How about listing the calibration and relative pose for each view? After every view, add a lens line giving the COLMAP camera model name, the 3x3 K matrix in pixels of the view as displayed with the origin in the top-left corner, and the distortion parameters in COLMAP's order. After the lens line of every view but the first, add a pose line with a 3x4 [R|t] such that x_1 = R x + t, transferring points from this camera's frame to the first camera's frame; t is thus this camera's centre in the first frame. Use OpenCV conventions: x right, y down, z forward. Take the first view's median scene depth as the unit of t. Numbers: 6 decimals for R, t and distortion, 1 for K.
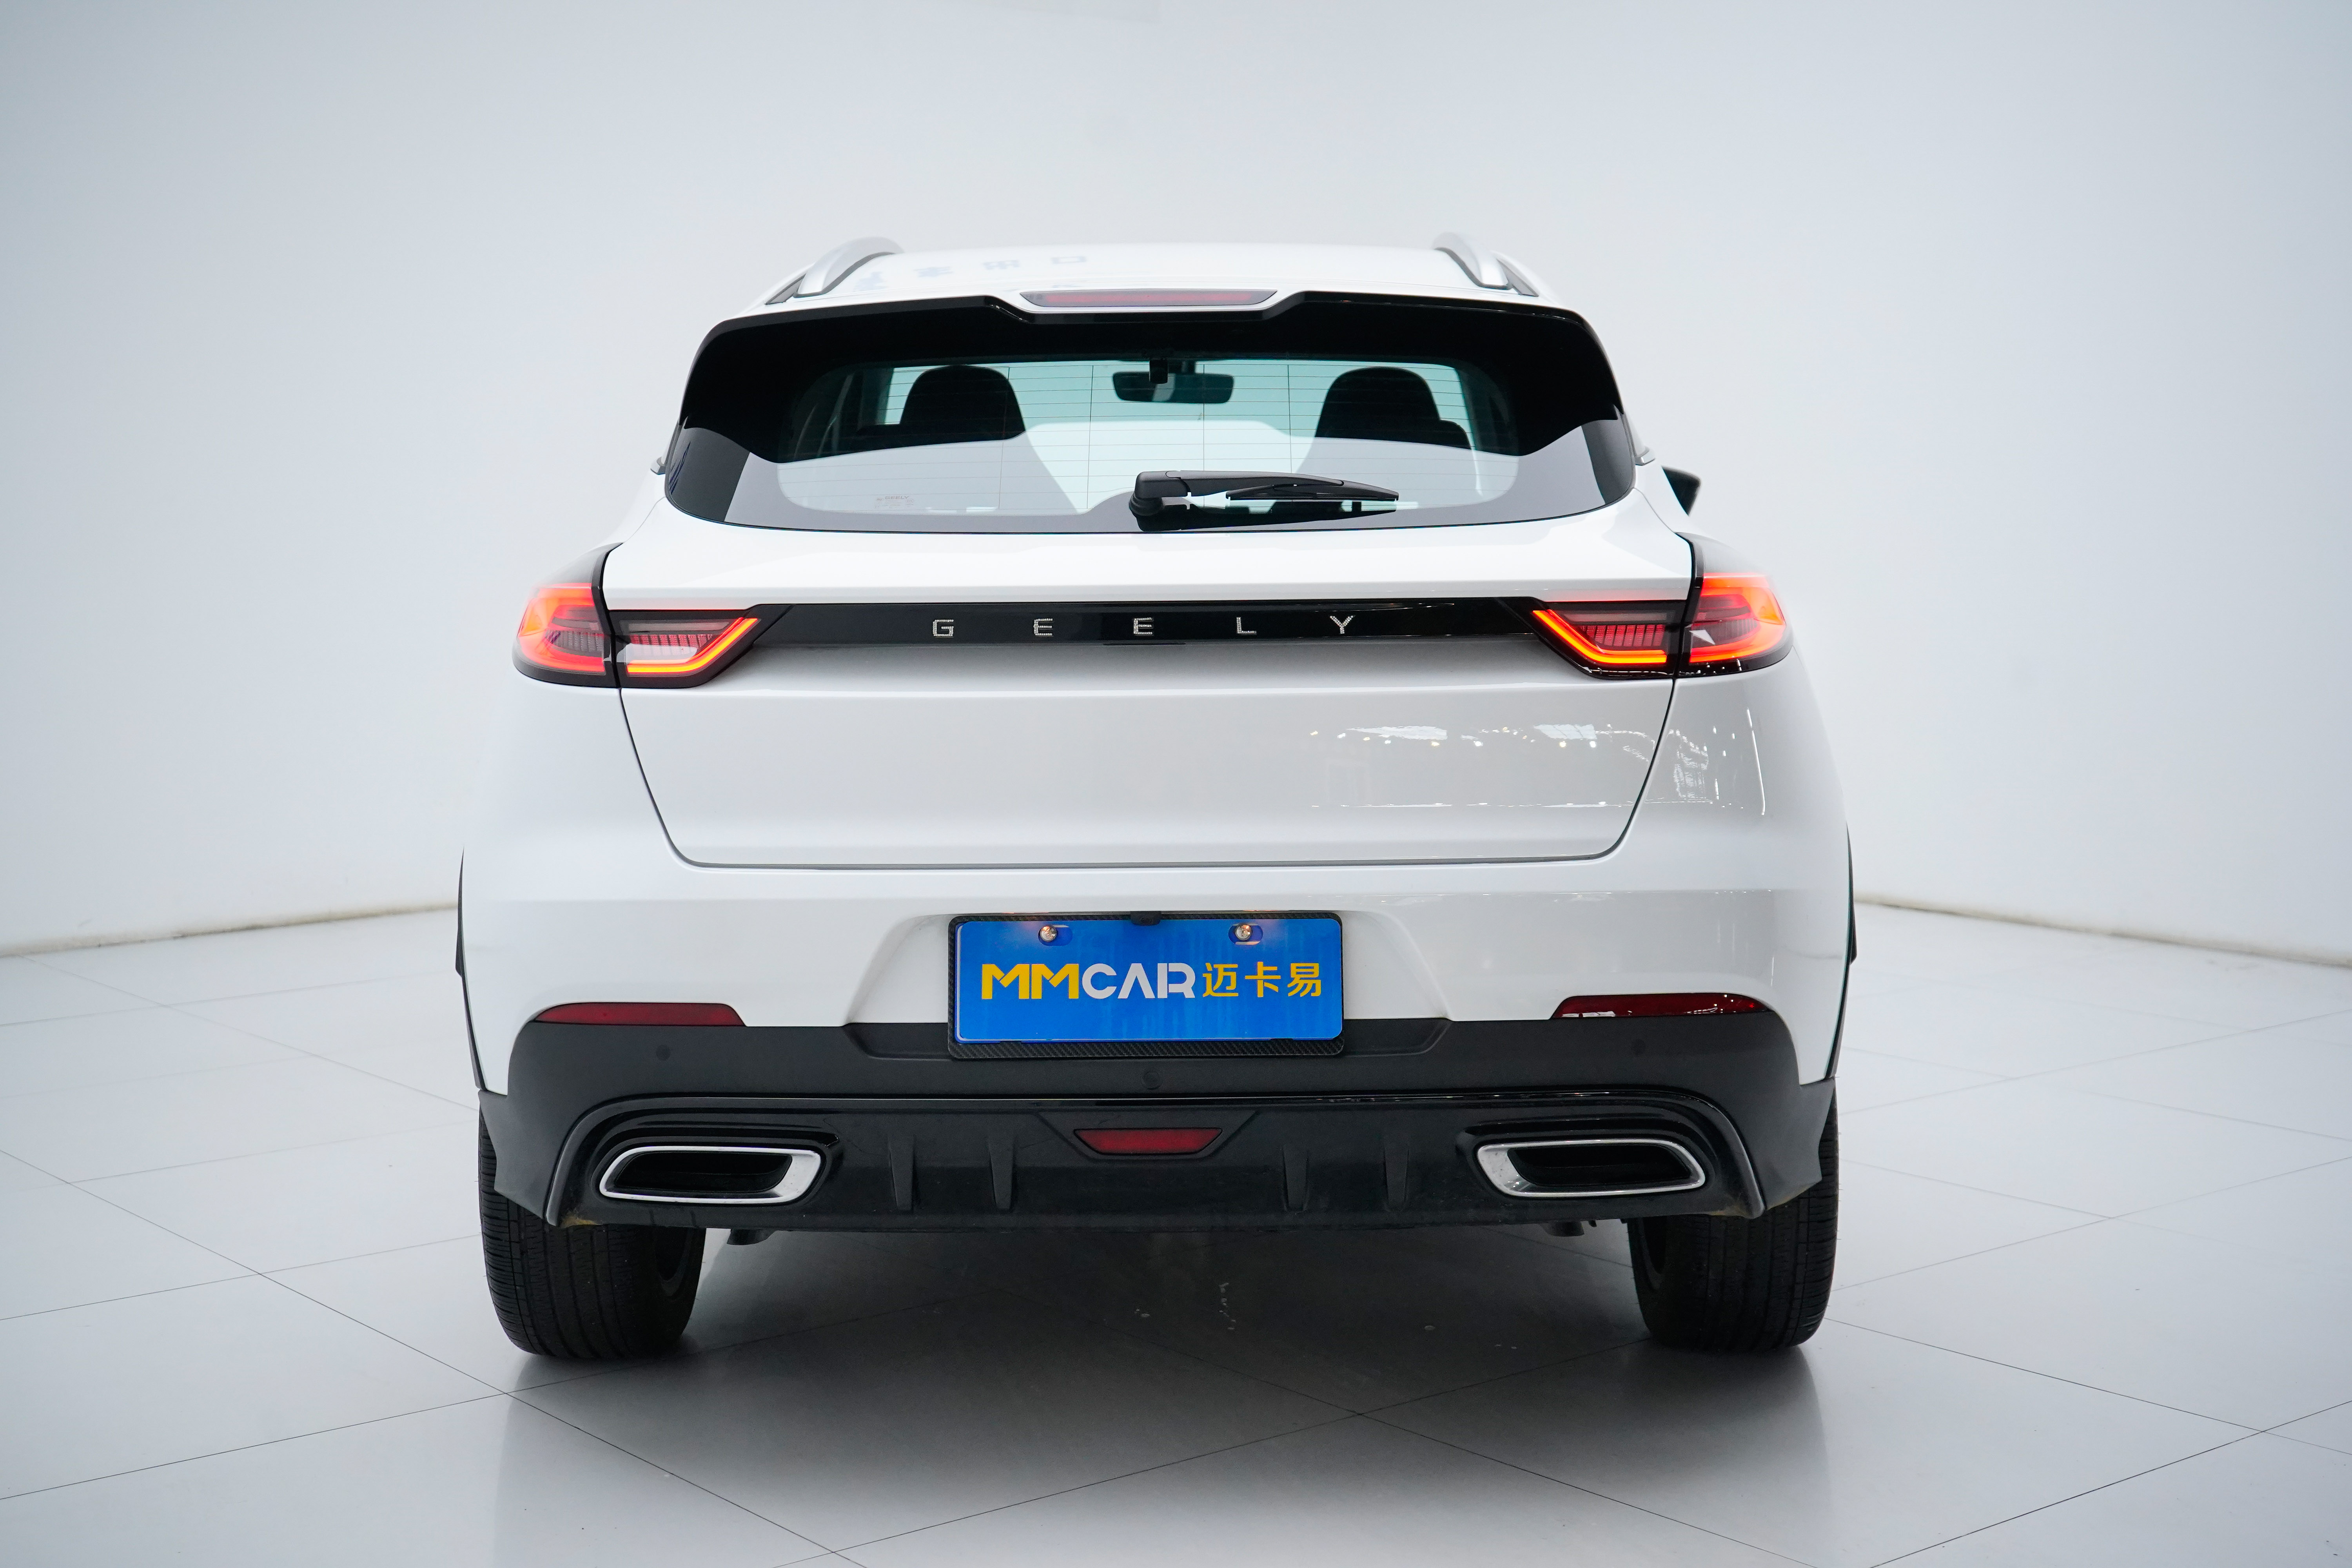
lens RADIAL K [[3153.2, 0, 1166.0], [0, 3153.2, 795.1], [0, 0, 1]] dist [0.012355, 0.027323]
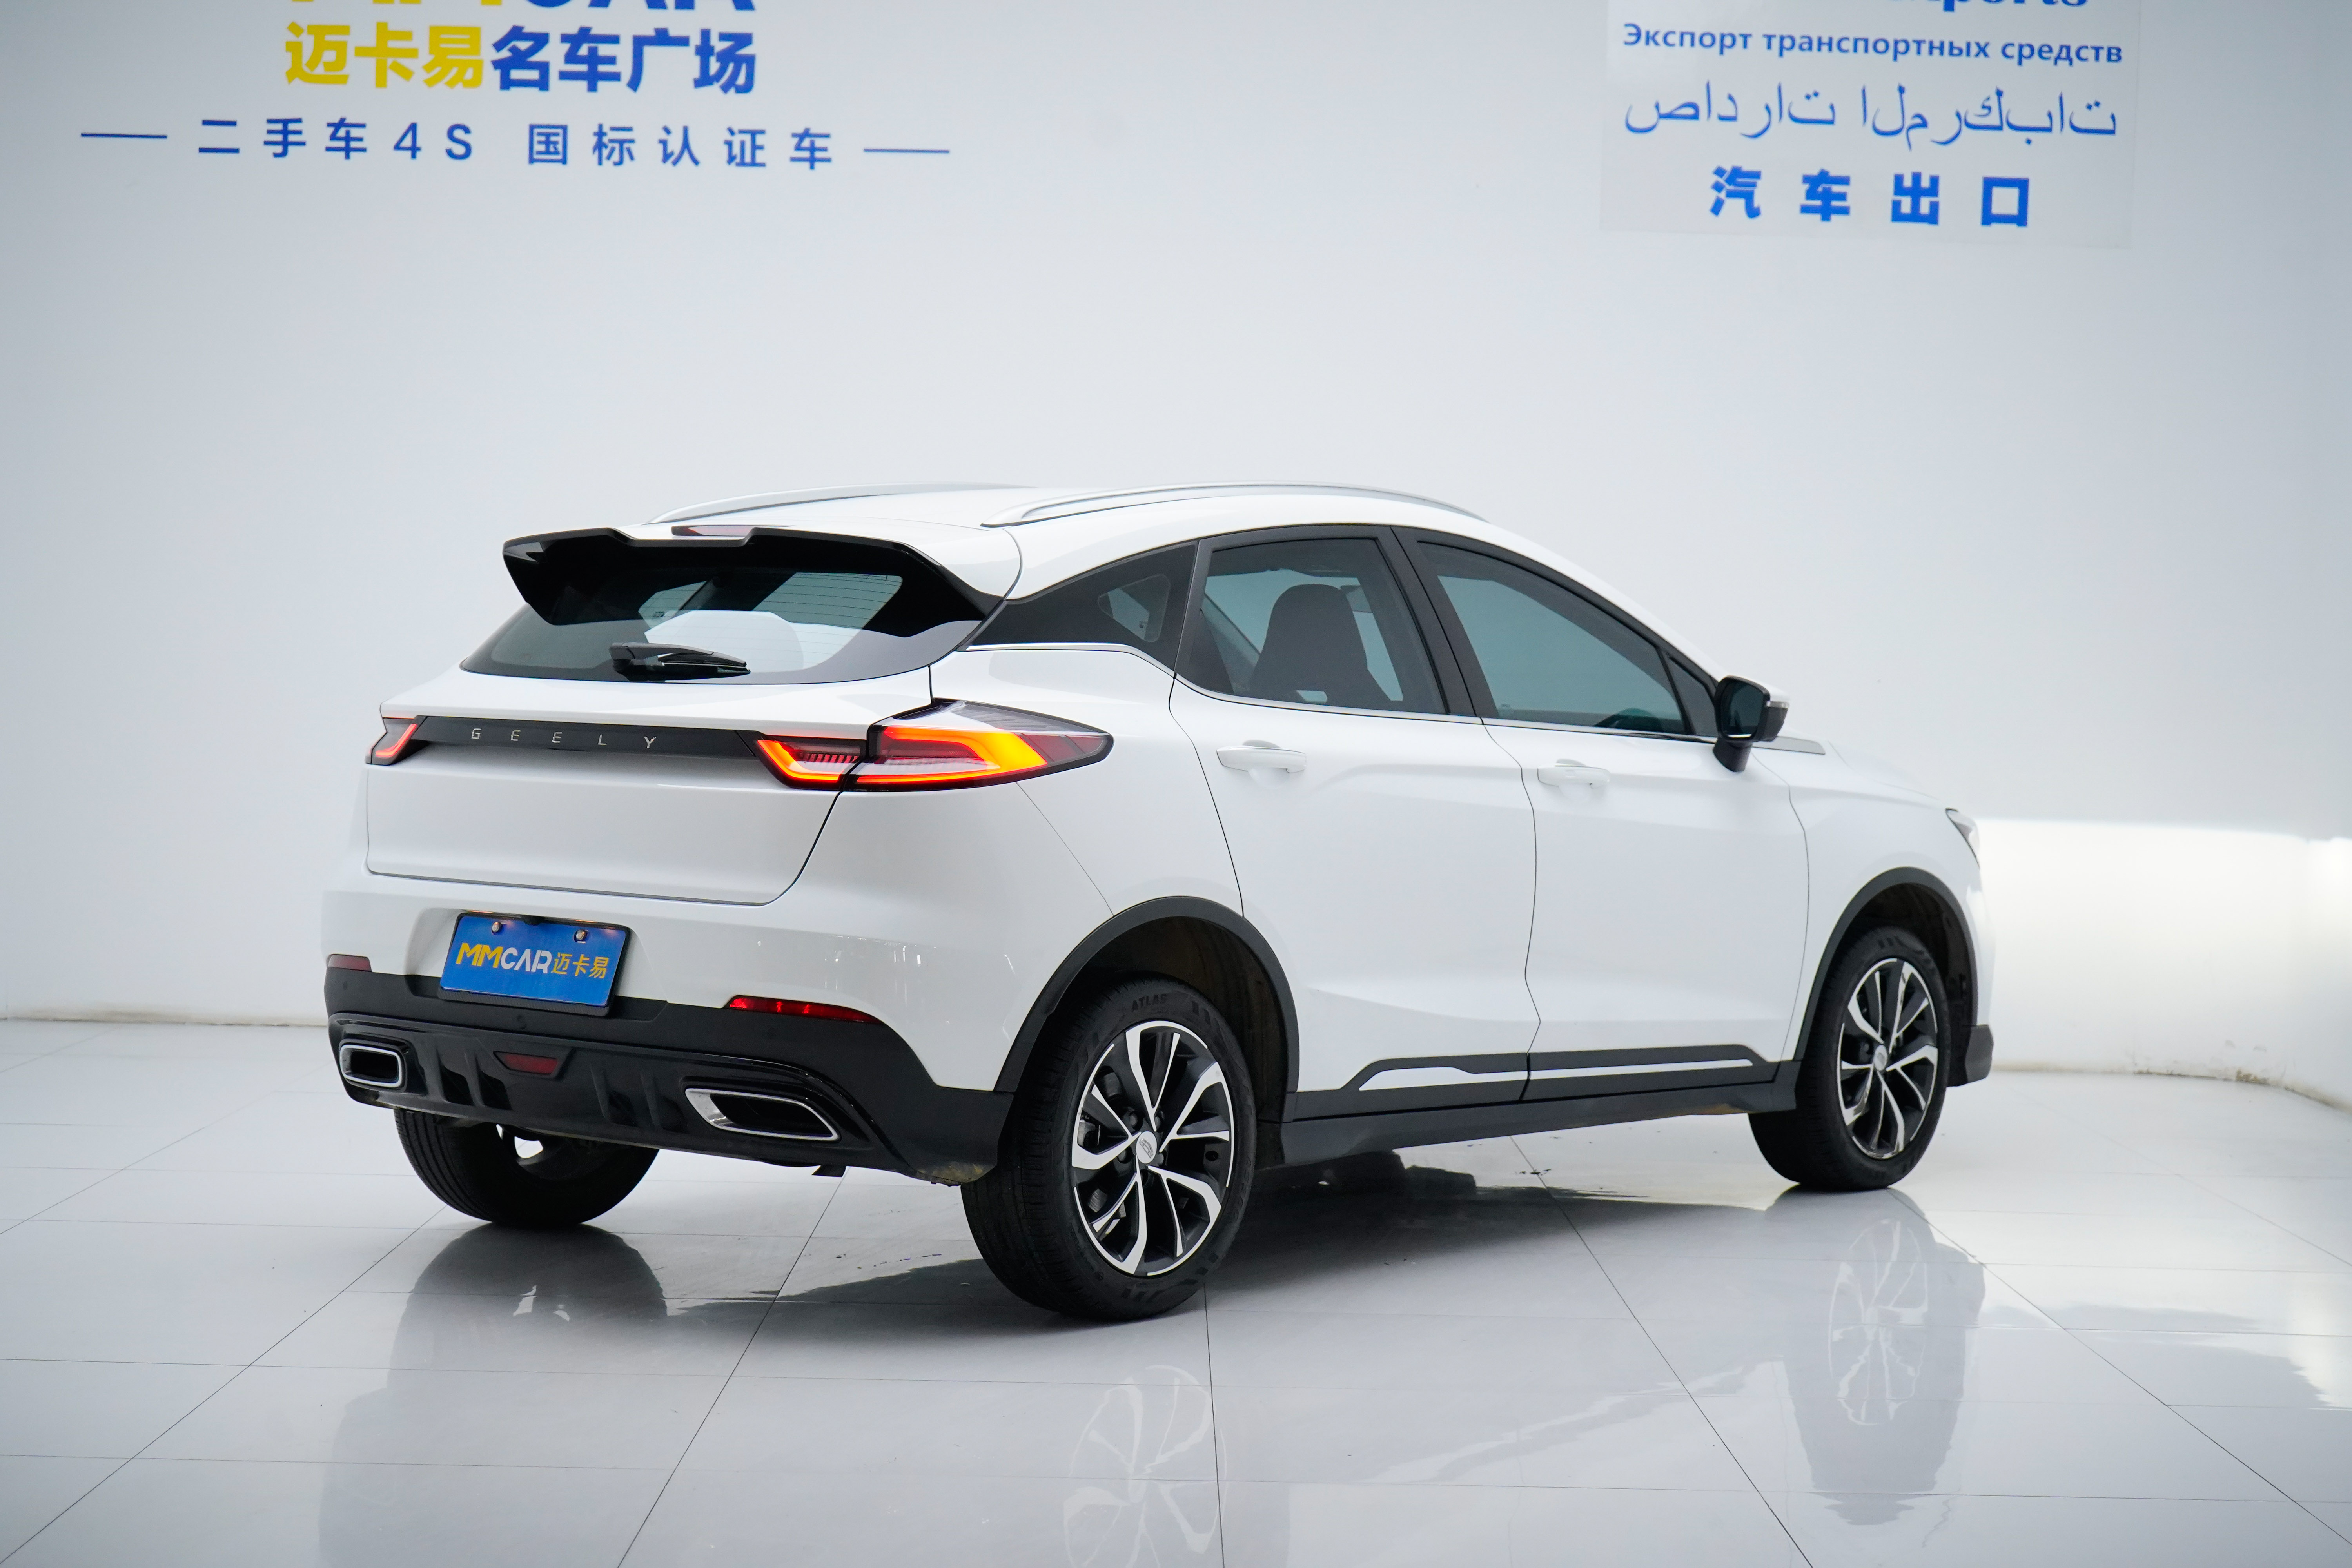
lens RADIAL K [[4284.2, 0, 1176.0], [0, 4284.2, 784.0], [0, 0, 1]] dist [0.012535, 0.376650]
pose [[0.782291, 0.049974, -0.620906, 1.556732], [-0.102445, 0.993526, -0.049106, 0.042852], [0.614432, 0.102024, 0.782345, -0.483349]]
